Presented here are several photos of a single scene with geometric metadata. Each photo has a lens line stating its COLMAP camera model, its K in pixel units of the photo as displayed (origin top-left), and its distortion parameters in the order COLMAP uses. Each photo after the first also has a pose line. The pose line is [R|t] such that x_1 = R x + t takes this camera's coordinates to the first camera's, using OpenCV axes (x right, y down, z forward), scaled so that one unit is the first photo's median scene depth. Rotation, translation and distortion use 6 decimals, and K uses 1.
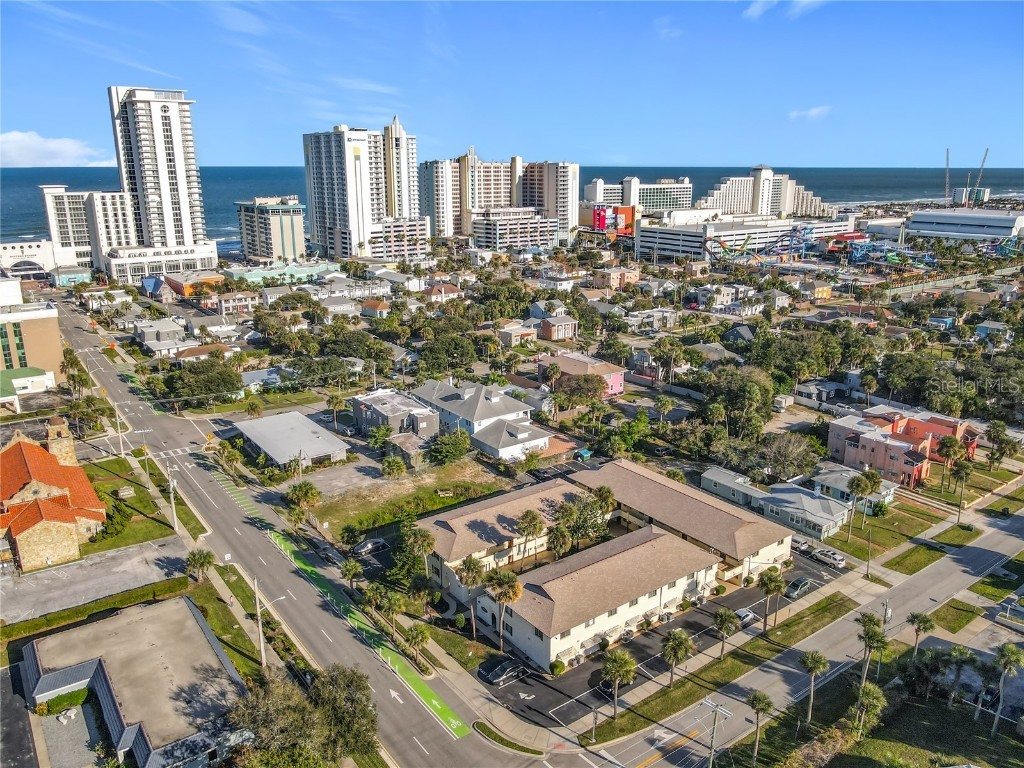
lens RADIAL K [[781.0, 0, 528.7], [0, 781.0, 372.8], [0, 0, 1]] dist [-0.011286, 0.000876]
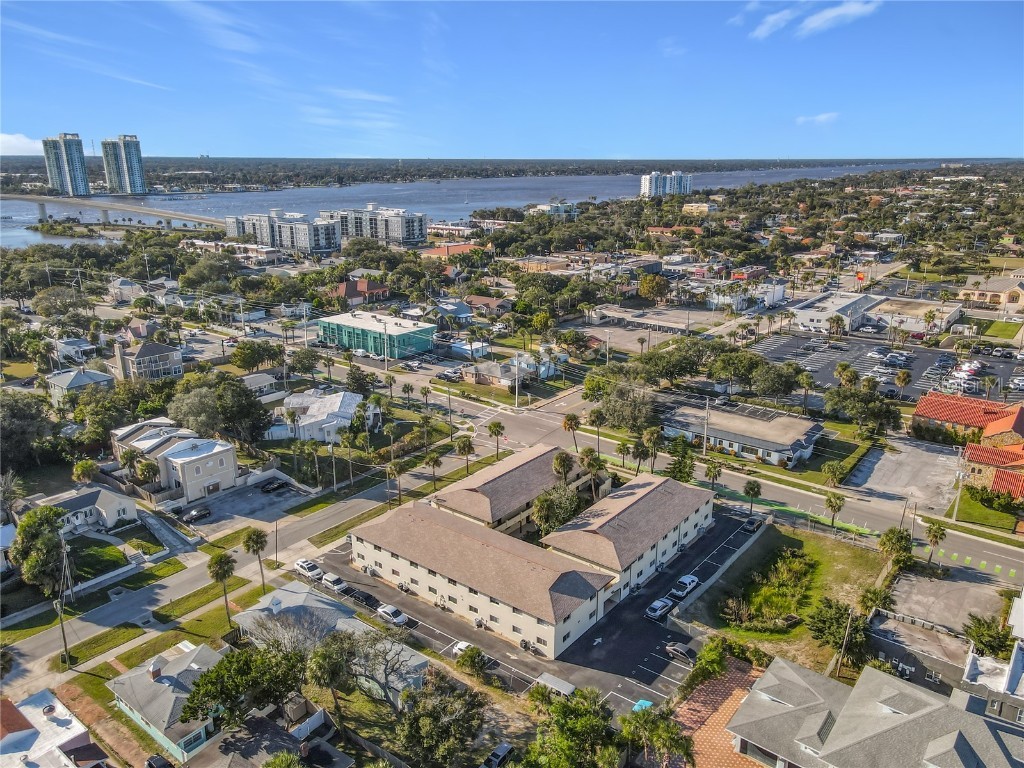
lens RADIAL K [[748.0, 0, 521.7], [0, 748.0, 387.3], [0, 0, 1]] dist [0.020097, 0.002916]
pose [[-0.965291, 0.071736, -0.251133, 0.245083], [-0.074183, 0.846635, 0.526978, -0.318863], [0.250422, 0.527317, -0.811927, 1.189245]]
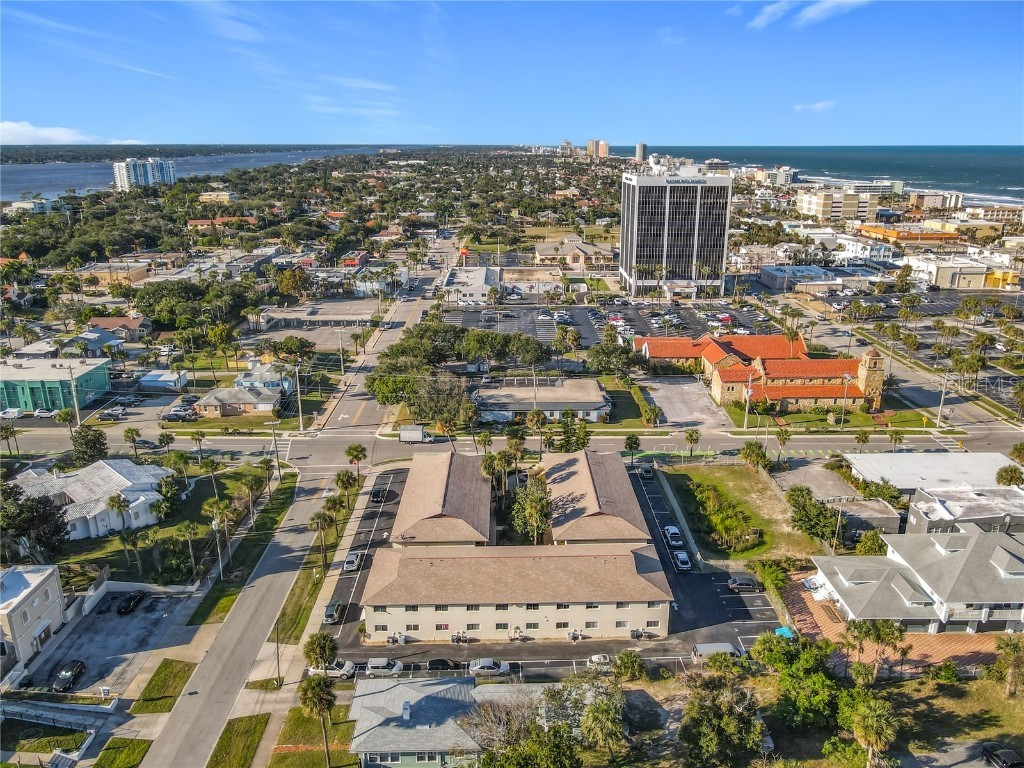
lens RADIAL K [[779.9, 0, 518.5], [0, 779.9, 380.1], [0, 0, 1]] dist [0.004294, 0.006275]
pose [[-0.589256, 0.236473, -0.772566, 0.557150], [-0.212081, 0.877407, 0.430324, -0.256310], [0.779614, 0.417418, -0.466866, 0.965771]]
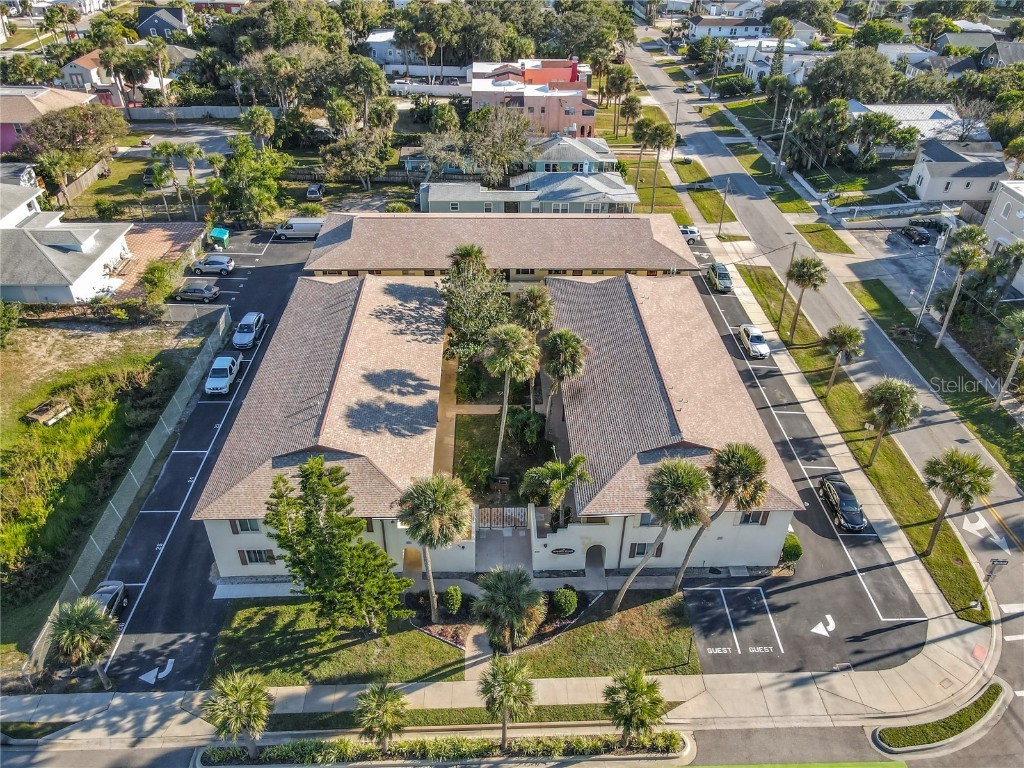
lens RADIAL K [[741.7, 0, 523.1], [0, 741.7, 385.6], [0, 0, 1]] dist [0.012050, 0.004705]
pose [[0.570476, -0.464897, 0.677073, -0.199236], [0.199777, 0.878163, 0.434647, 0.009779], [-0.796647, -0.112693, 0.593847, 0.465071]]
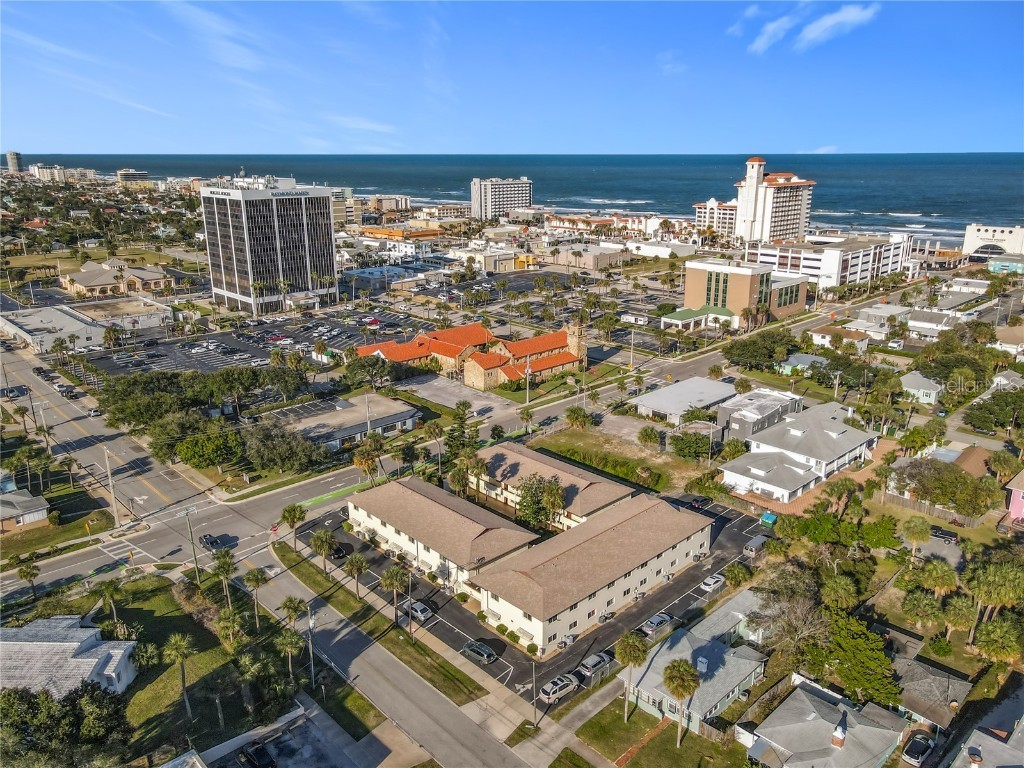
lens RADIAL K [[771.9, 0, 525.9], [0, 771.9, 385.3], [0, 0, 1]] dist [0.003876, -0.000508]
pose [[0.125358, 0.289166, -0.949036, 0.703108], [-0.260569, 0.932596, 0.249738, -0.147148], [0.957282, 0.215982, 0.192256, 0.537849]]
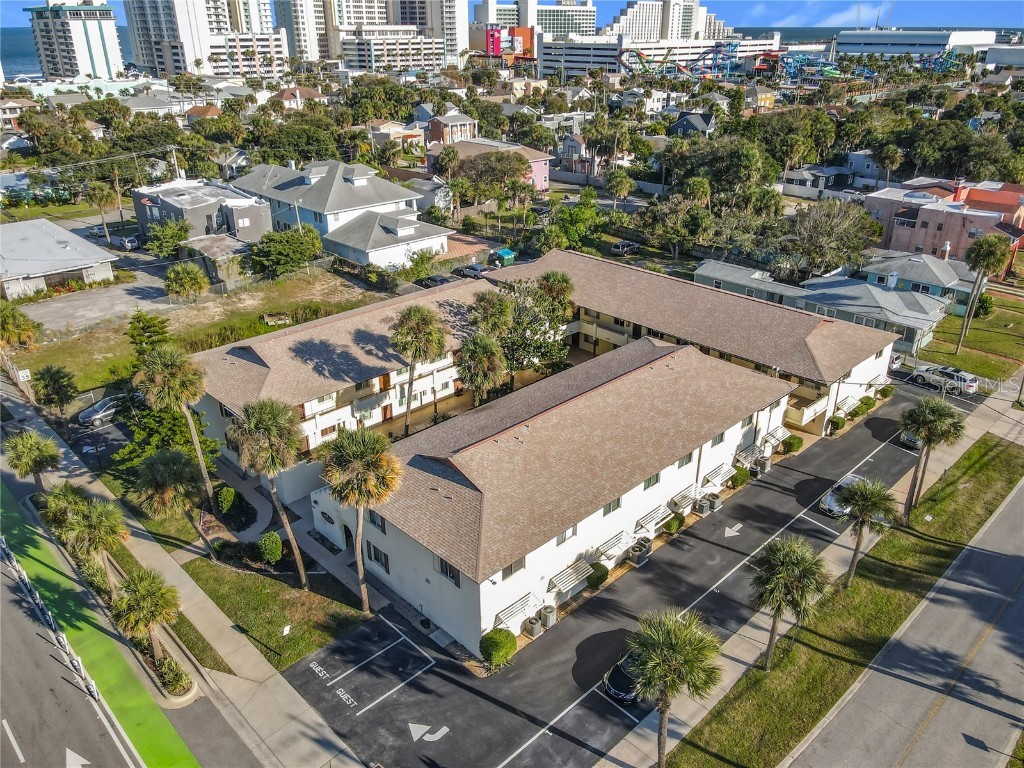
lens RADIAL K [[771.9, 0, 525.9], [0, 771.9, 385.3], [0, 0, 1]] dist [0.003876, -0.000508]
pose [[0.990943, -0.056844, 0.121655, 0.004935], [0.035190, 0.984247, 0.173261, 0.092756], [-0.129587, -0.167411, 0.977333, 0.337080]]
